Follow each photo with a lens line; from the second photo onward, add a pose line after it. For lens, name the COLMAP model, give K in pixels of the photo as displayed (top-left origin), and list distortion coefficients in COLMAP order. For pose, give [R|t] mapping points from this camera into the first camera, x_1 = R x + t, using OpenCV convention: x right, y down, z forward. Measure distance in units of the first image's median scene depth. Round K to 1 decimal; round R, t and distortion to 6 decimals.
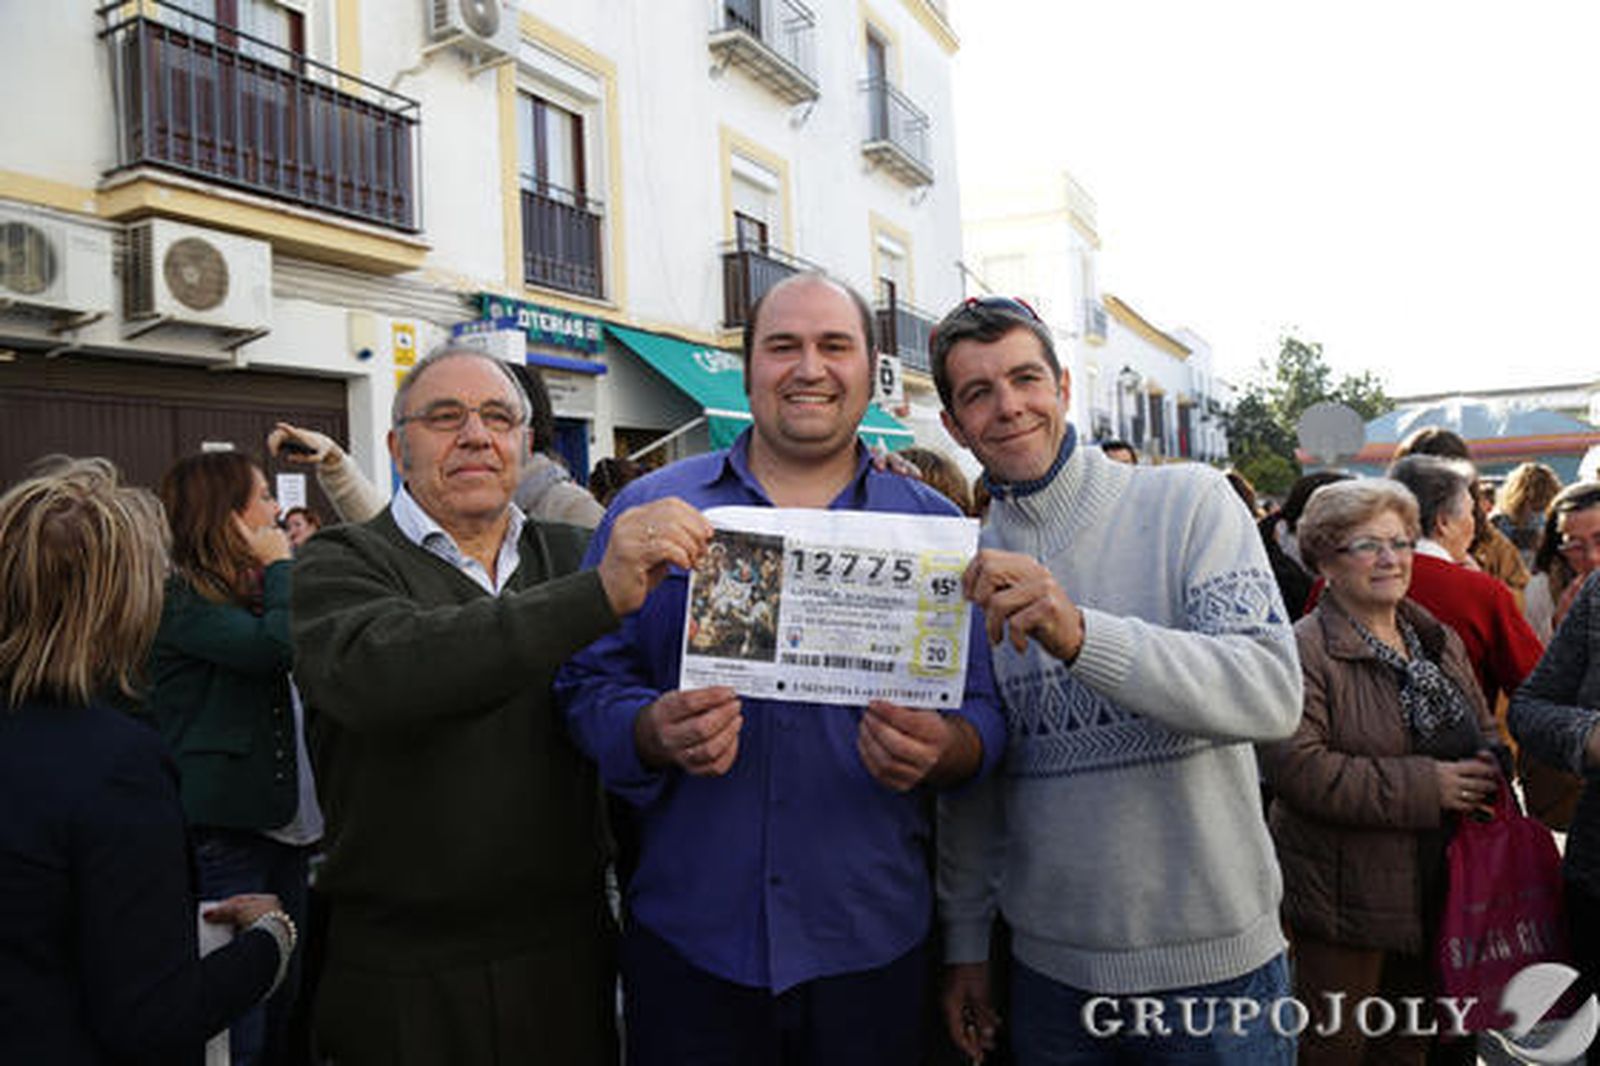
lens RADIAL K [[1100.1, 0, 800.0], [0, 1100.1, 533.0], [0, 0, 1]] dist [-0.131875, 0.077564]
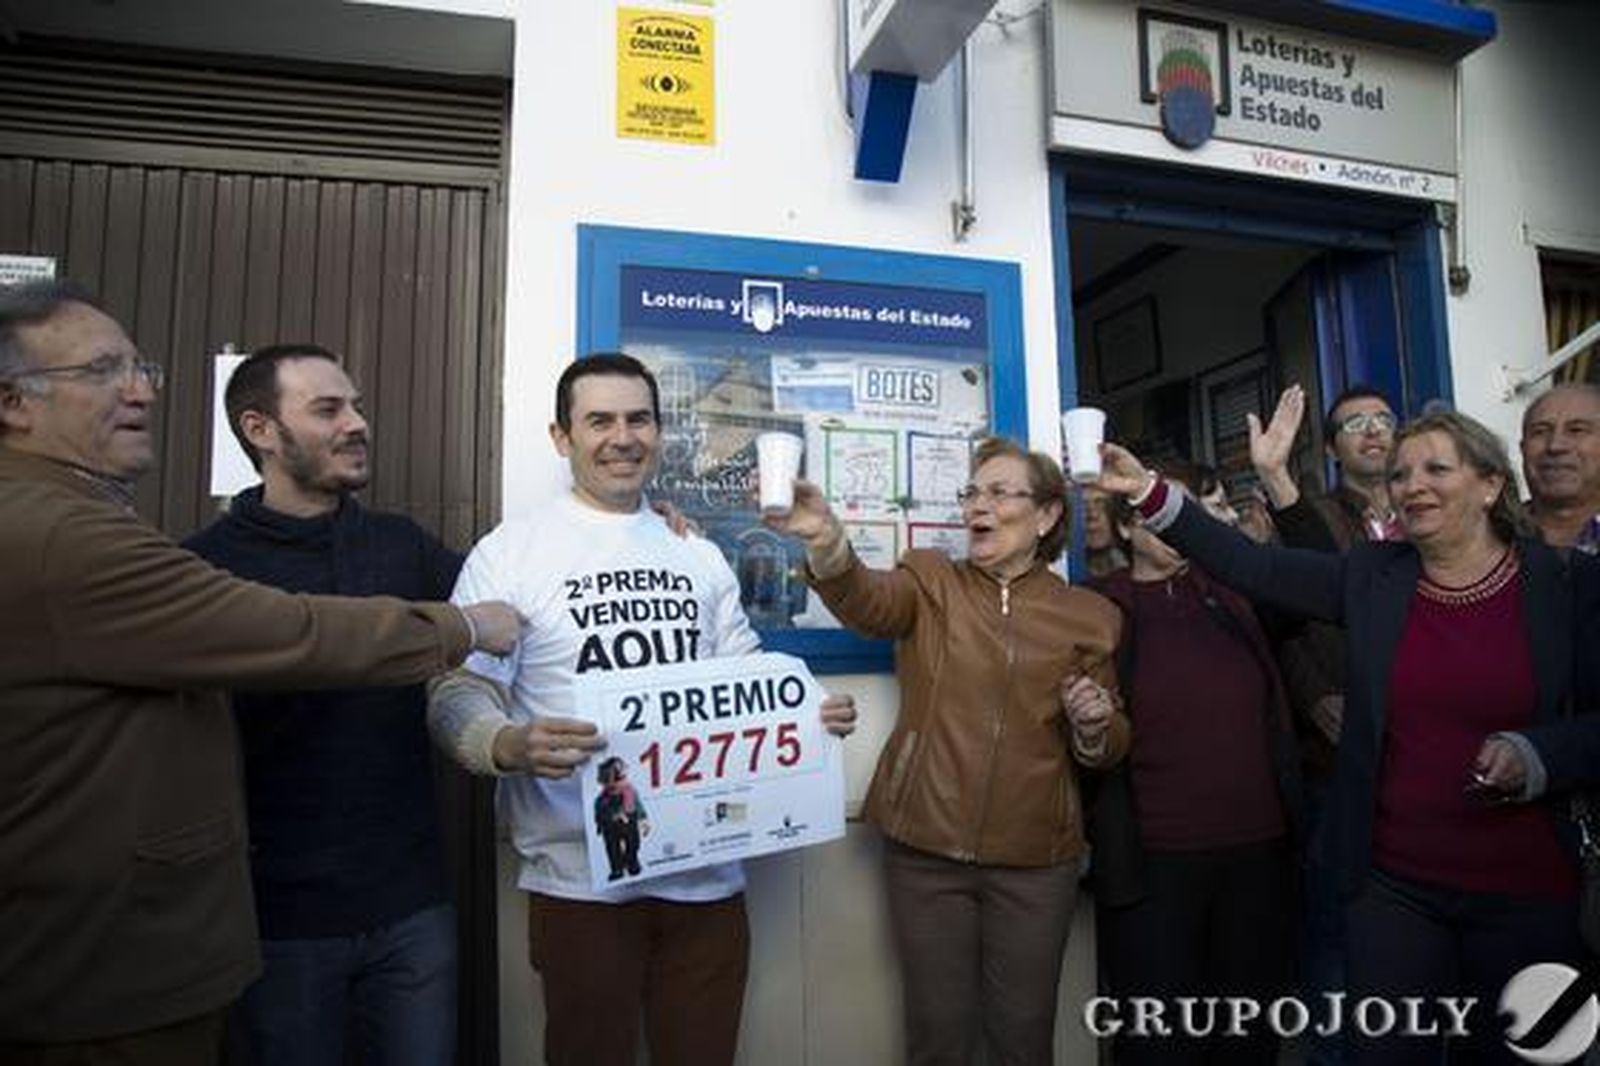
lens RADIAL K [[1100.1, 0, 800.0], [0, 1100.1, 533.0], [0, 0, 1]] dist [-0.131875, 0.077564]
pose [[0.675798, -0.027573, -0.736571, -0.104142], [-0.029646, 0.997475, -0.064540, 0.010923], [0.736490, 0.065452, 0.673274, 0.706130]]
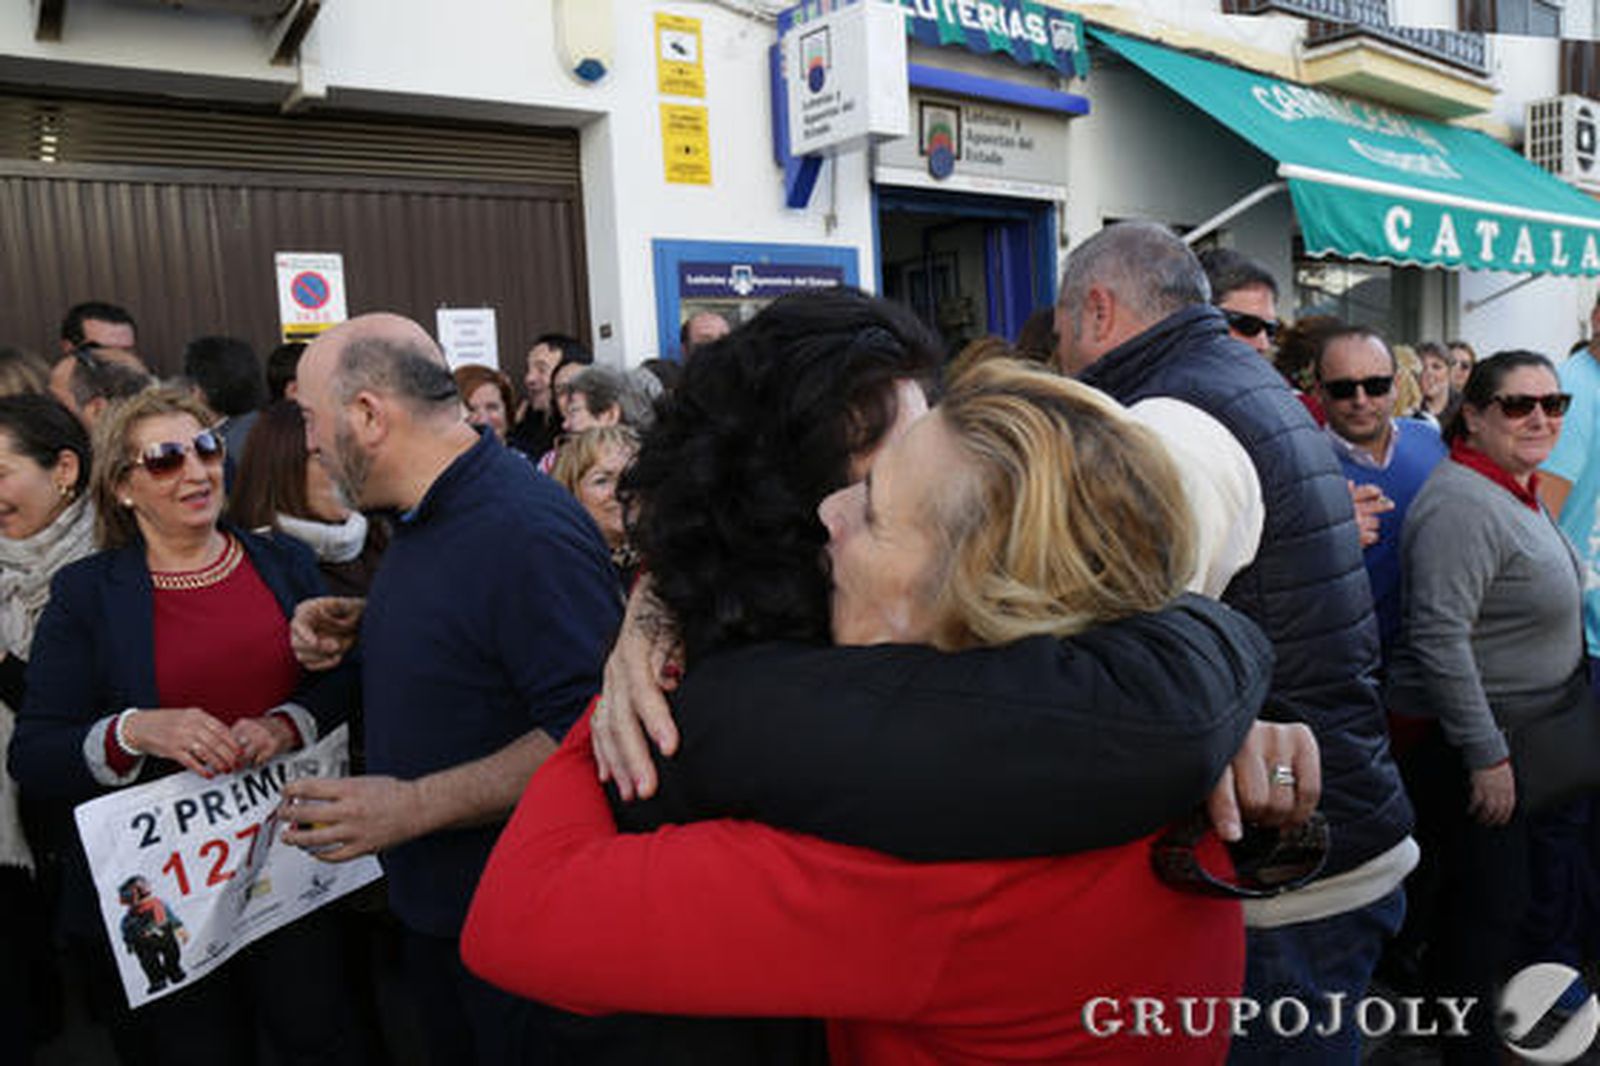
lens RADIAL K [[1158.0, 0, 791.5], [0, 1158.0, 561.9], [0, 0, 1]] dist [-0.136768, 0.061821]
pose [[0.897918, 0.066036, -0.435181, -0.053983], [0.001342, 0.988267, 0.152733, -0.012752], [0.440161, -0.137725, 0.887294, 0.426059]]
